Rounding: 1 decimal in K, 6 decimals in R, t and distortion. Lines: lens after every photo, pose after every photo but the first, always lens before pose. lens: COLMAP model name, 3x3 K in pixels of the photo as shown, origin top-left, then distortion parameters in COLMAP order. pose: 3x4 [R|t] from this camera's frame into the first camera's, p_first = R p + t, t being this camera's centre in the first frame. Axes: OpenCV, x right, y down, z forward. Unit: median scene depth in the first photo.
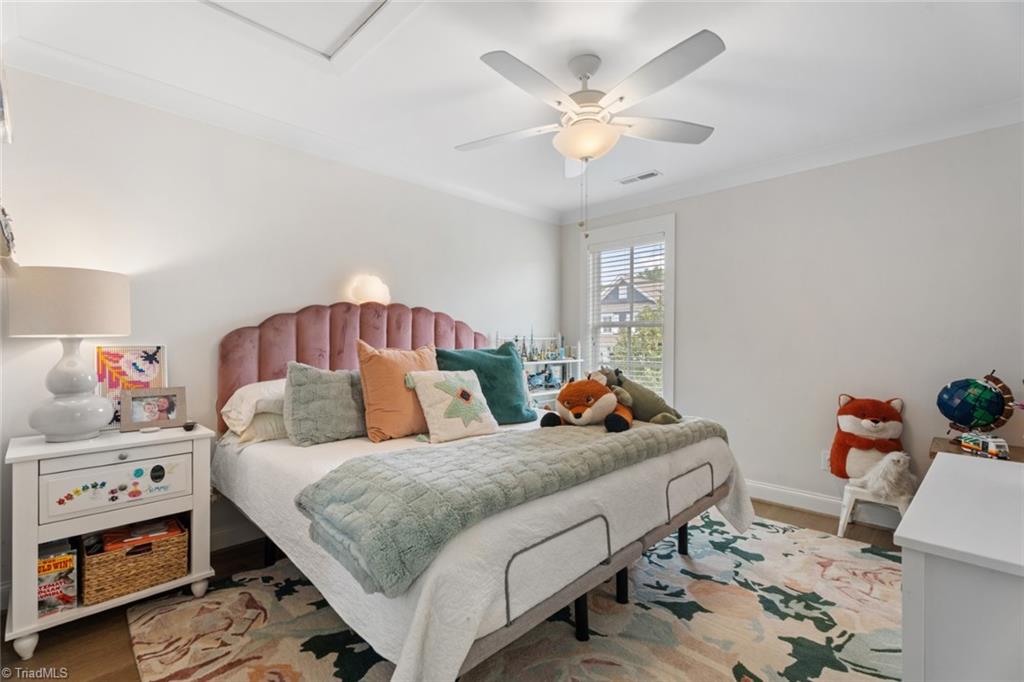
lens RADIAL K [[452.8, 0, 510.5], [0, 452.8, 341.4], [0, 0, 1]] dist [0.006676, -0.002365]
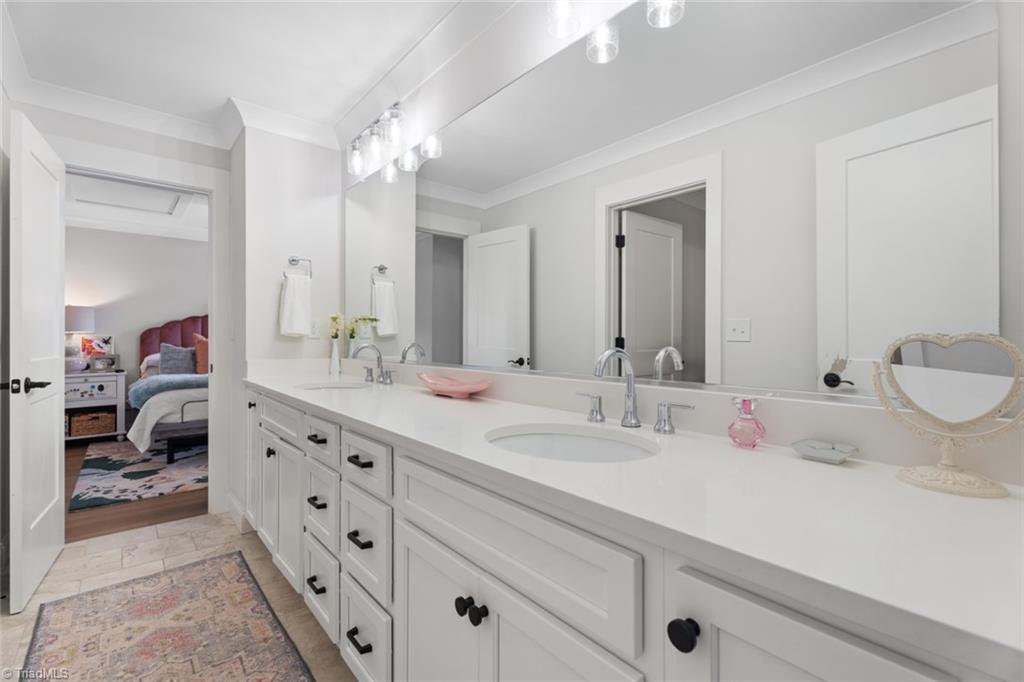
lens RADIAL K [[452.8, 0, 513.4], [0, 452.8, 338.0], [0, 0, 1]] dist [0.006676, -0.002365]
pose [[0.997189, 0.001448, -0.074910, 1.530072], [-0.001038, 0.999984, 0.005517, 0.003748], [0.074916, -0.005423, 0.997175, -1.204621]]
